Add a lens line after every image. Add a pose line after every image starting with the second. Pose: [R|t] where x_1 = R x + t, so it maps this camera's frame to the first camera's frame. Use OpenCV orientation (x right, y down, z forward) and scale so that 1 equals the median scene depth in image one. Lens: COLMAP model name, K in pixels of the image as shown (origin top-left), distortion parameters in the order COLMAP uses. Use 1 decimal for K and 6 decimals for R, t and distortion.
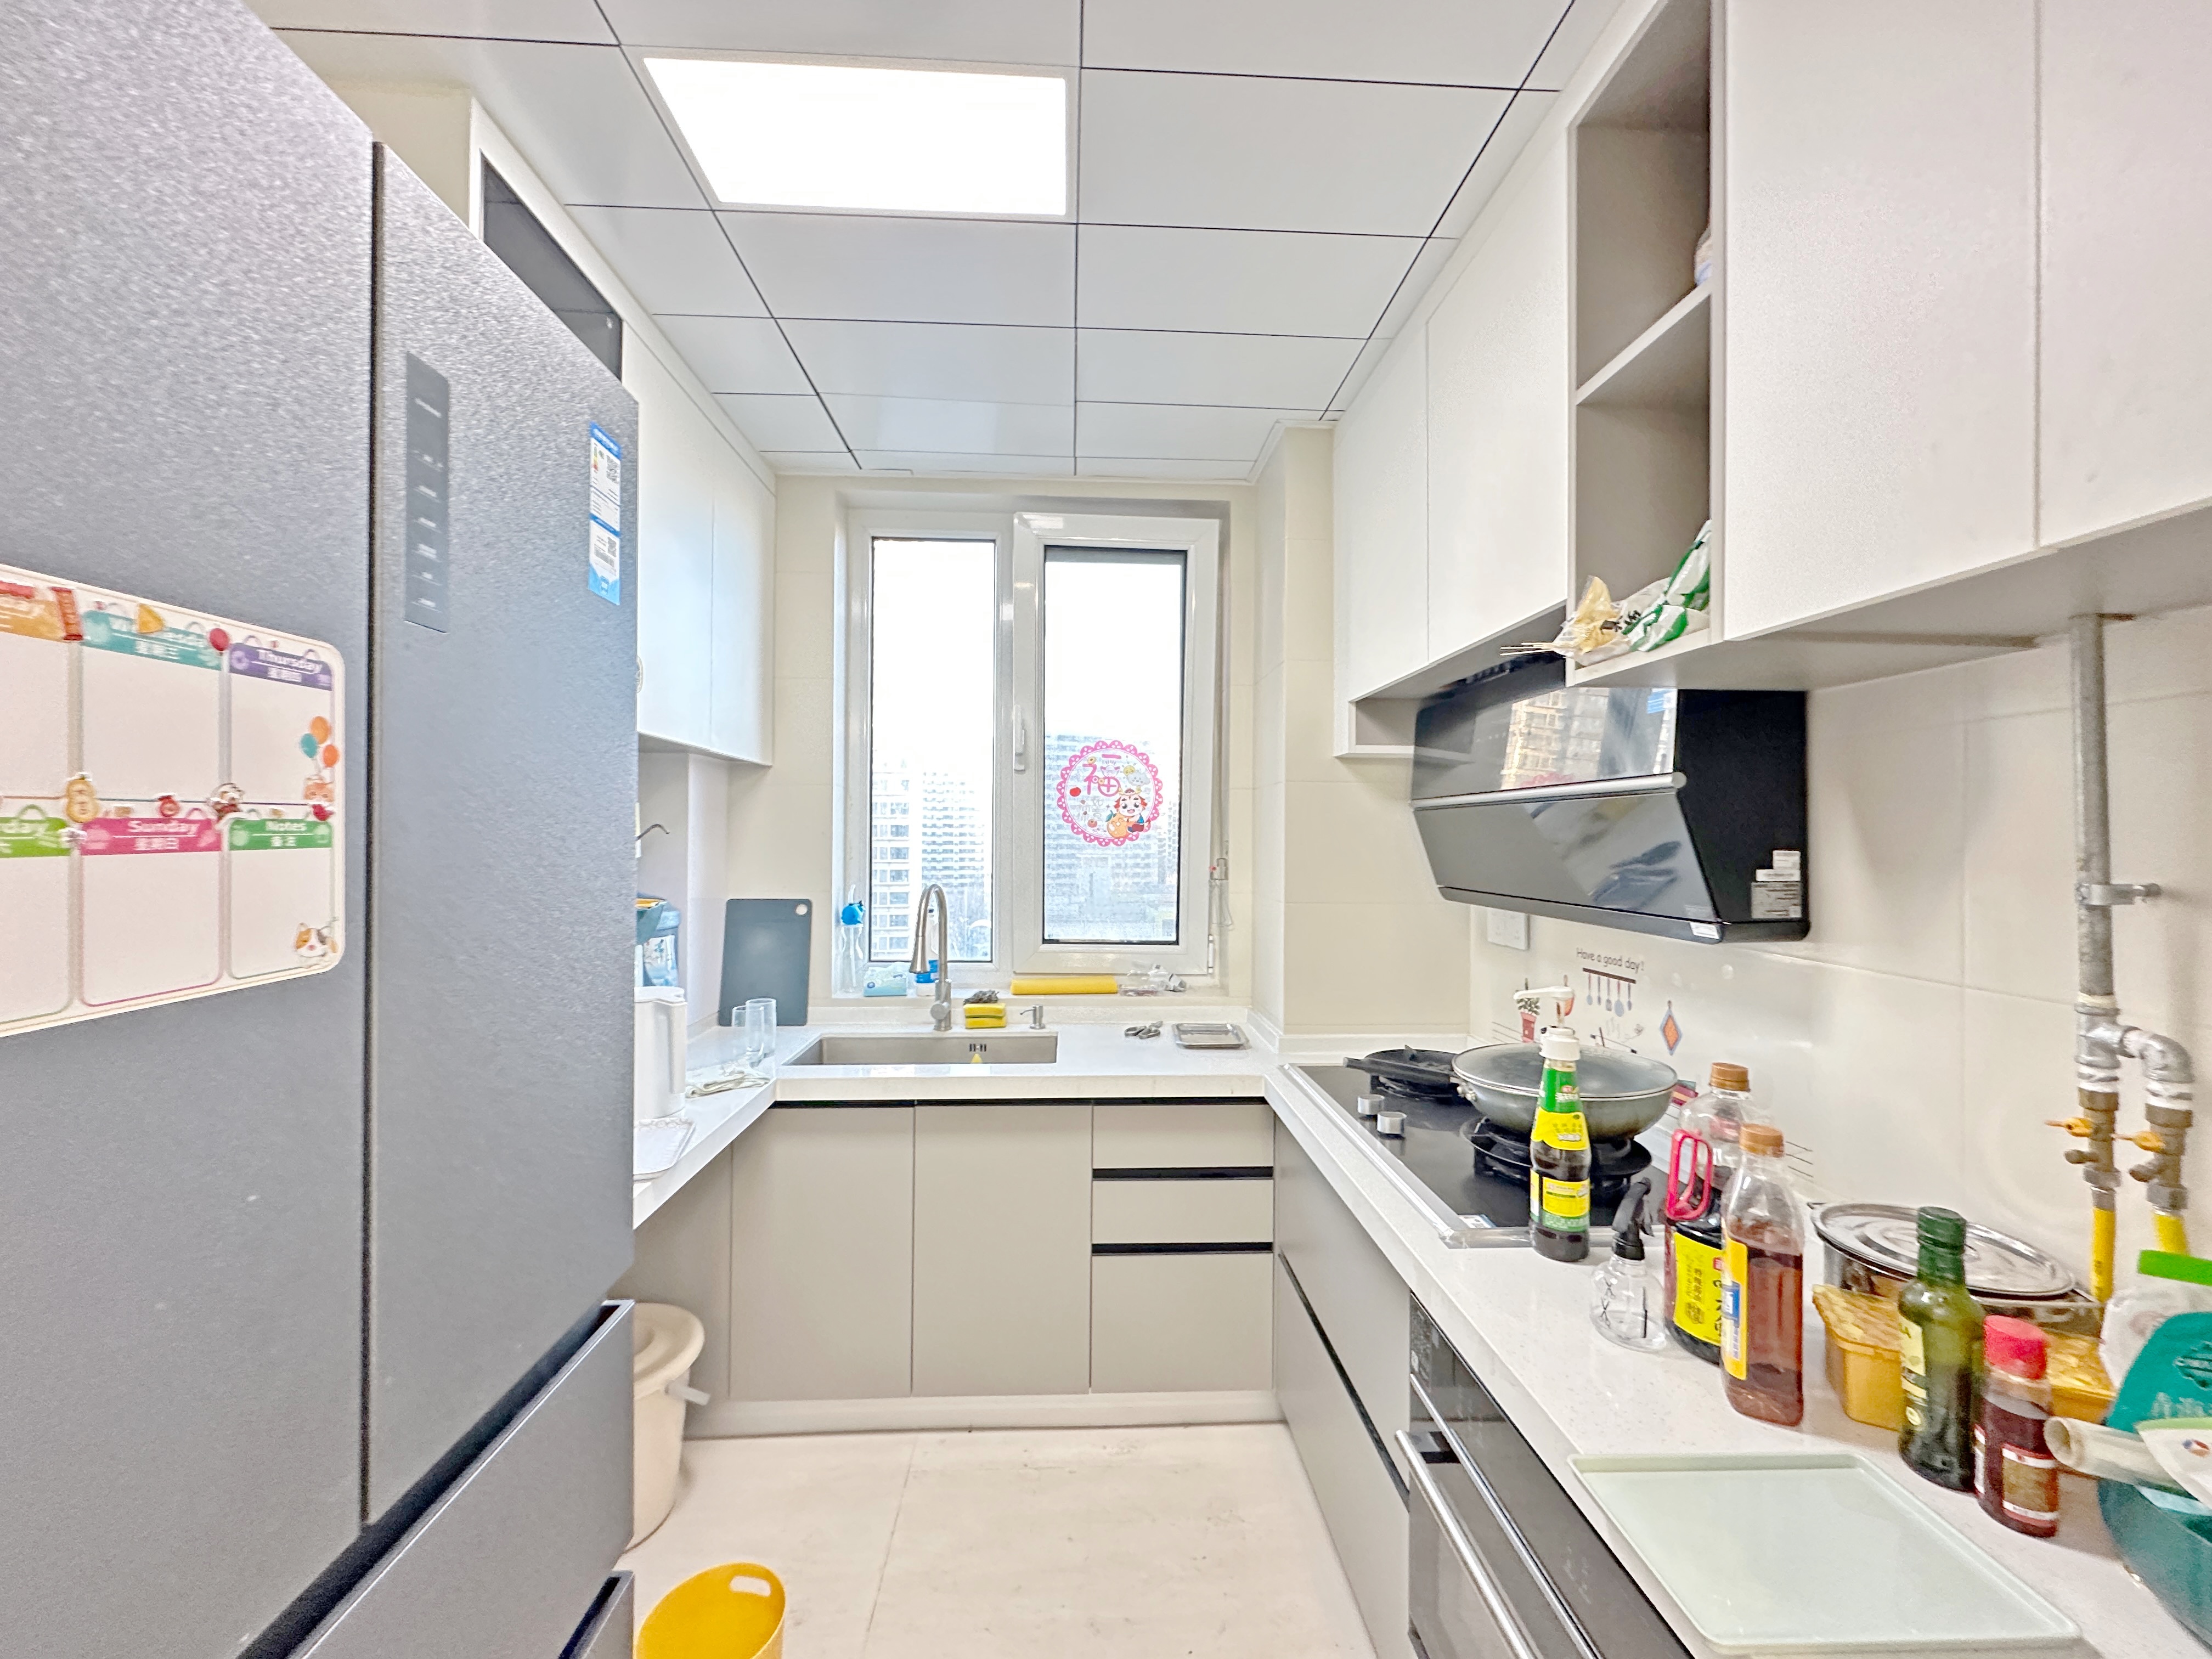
lens RADIAL K [[882.2, 0, 1106.1], [0, 882.2, 836.7], [0, 0, 1]] dist [0.000934, 0.000220]
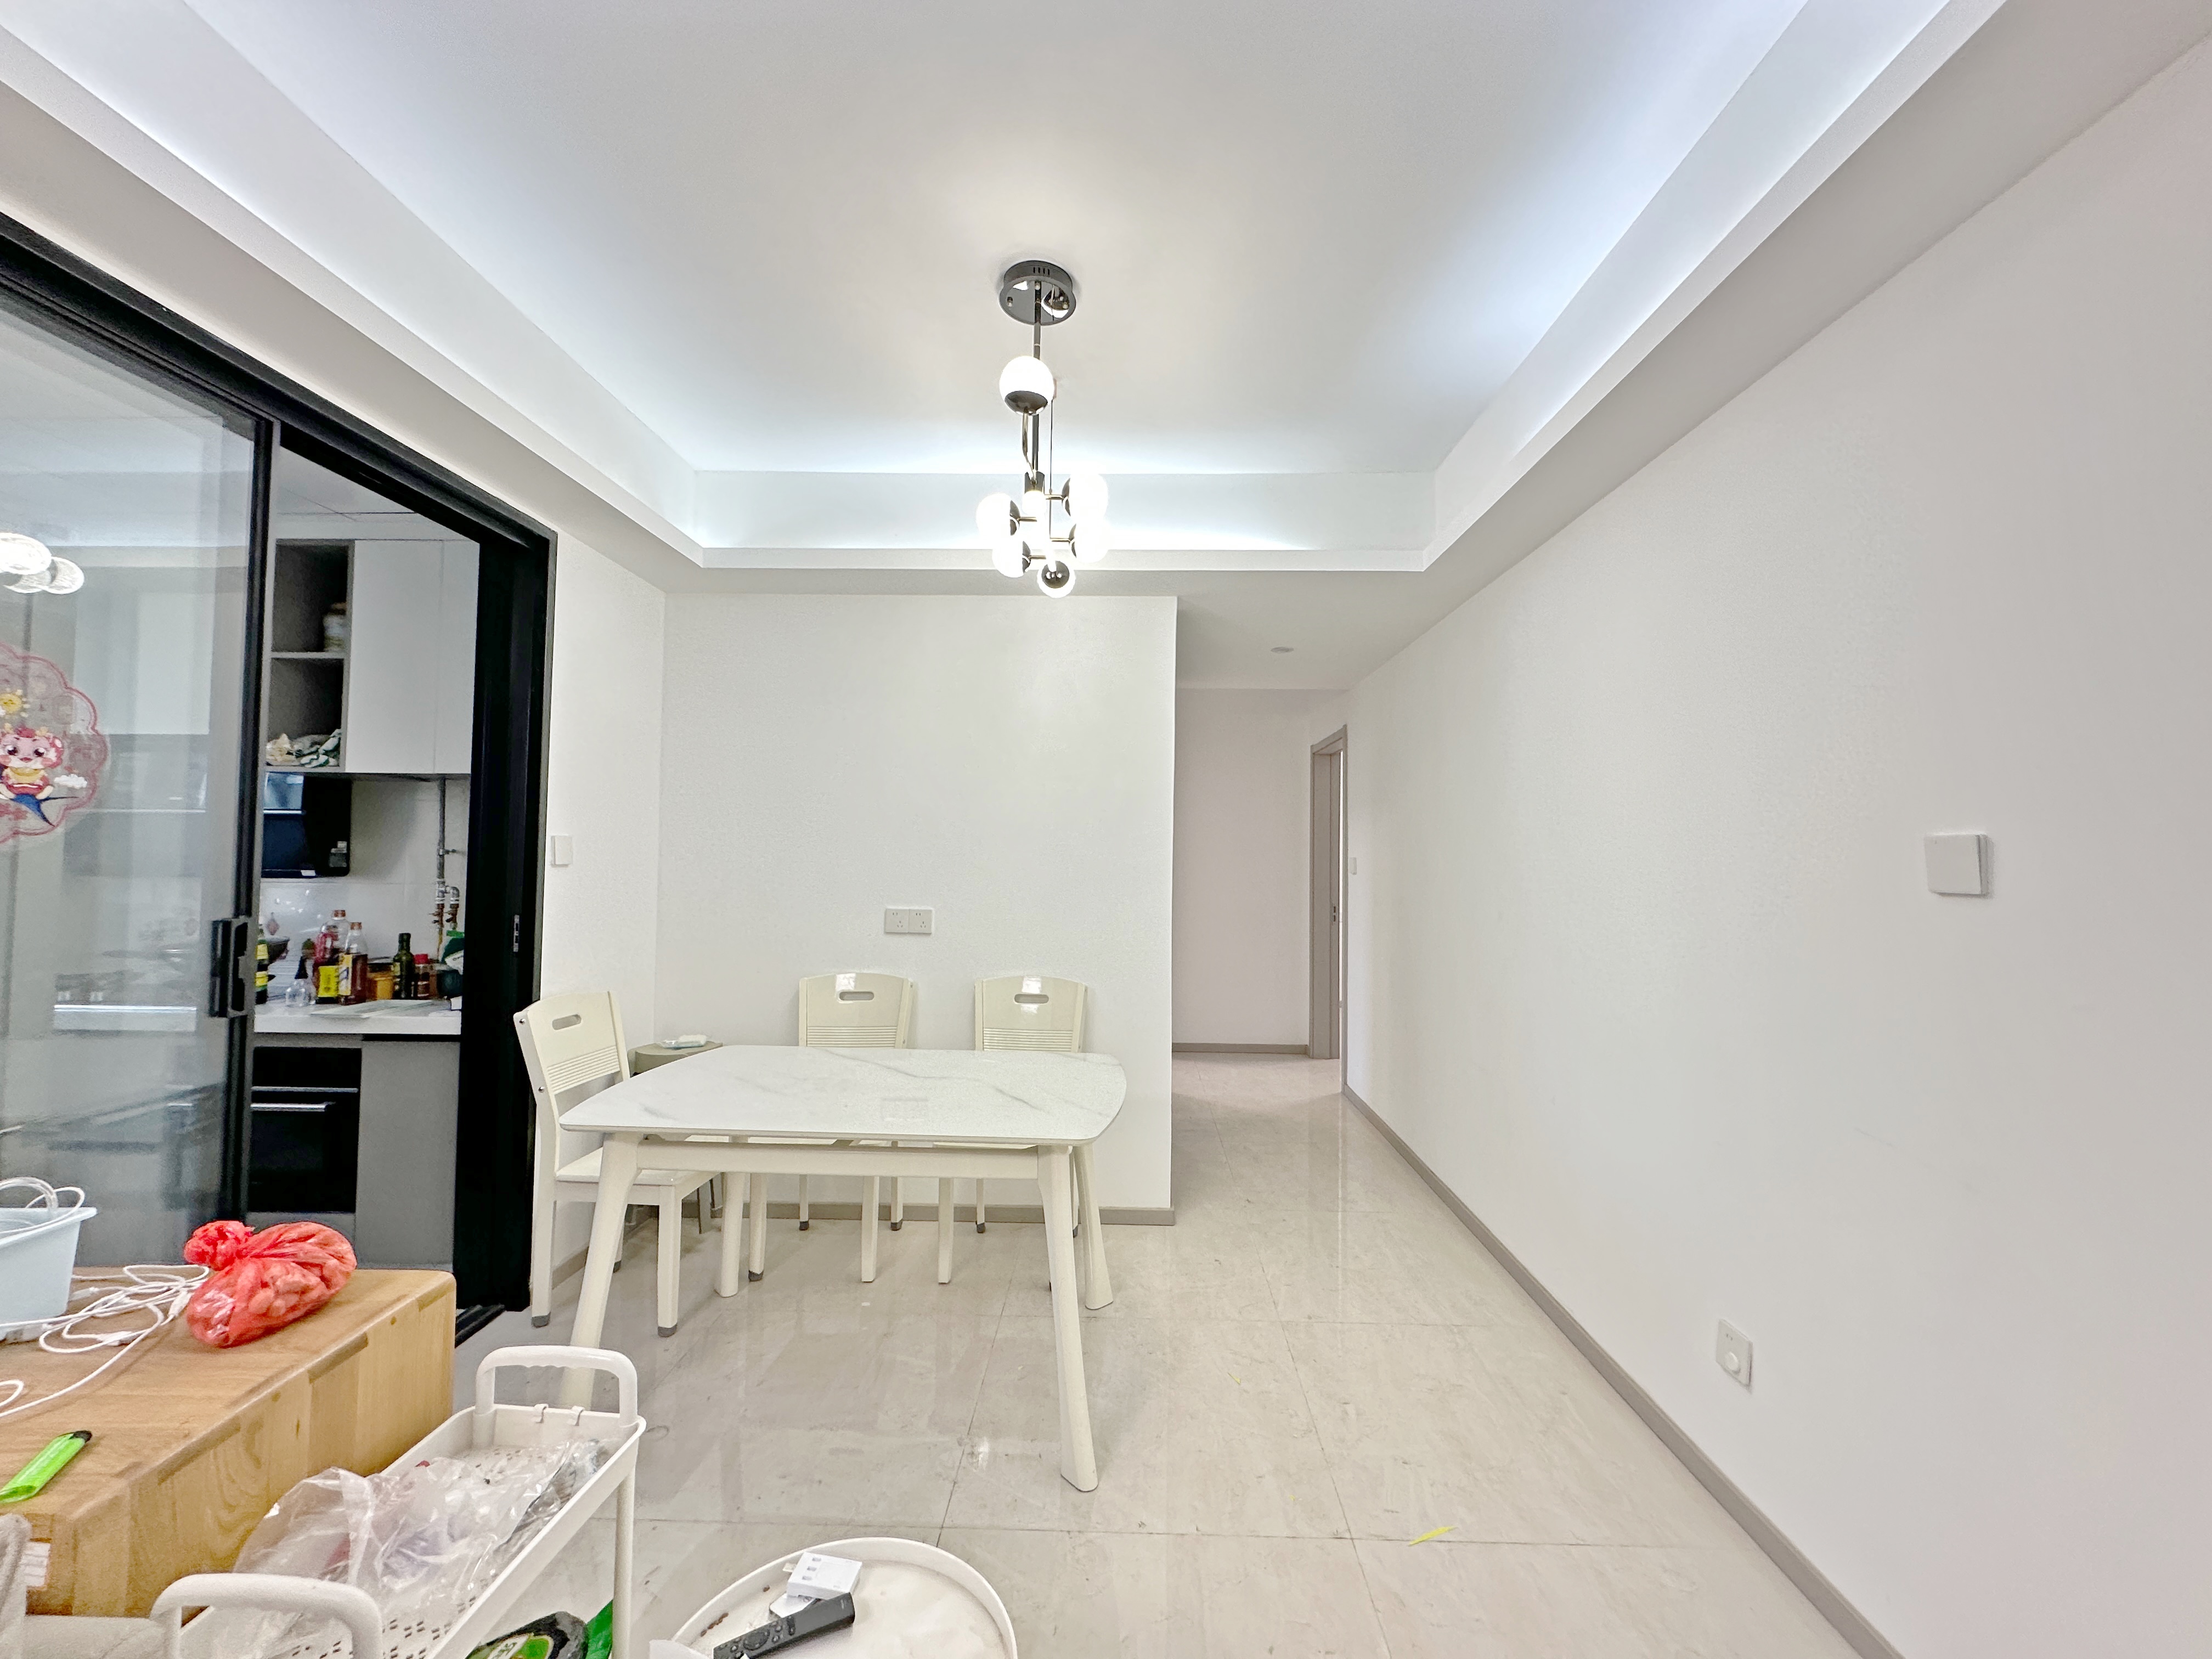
lens RADIAL K [[882.2, 0, 1106.1], [0, 882.2, 836.7], [0, 0, 1]] dist [0.000934, 0.000220]
pose [[0.091215, 0.023905, 0.995544, -2.173191], [-0.016033, 0.999618, -0.022534, 0.036117], [-0.995702, -0.013906, 0.091564, -1.986103]]
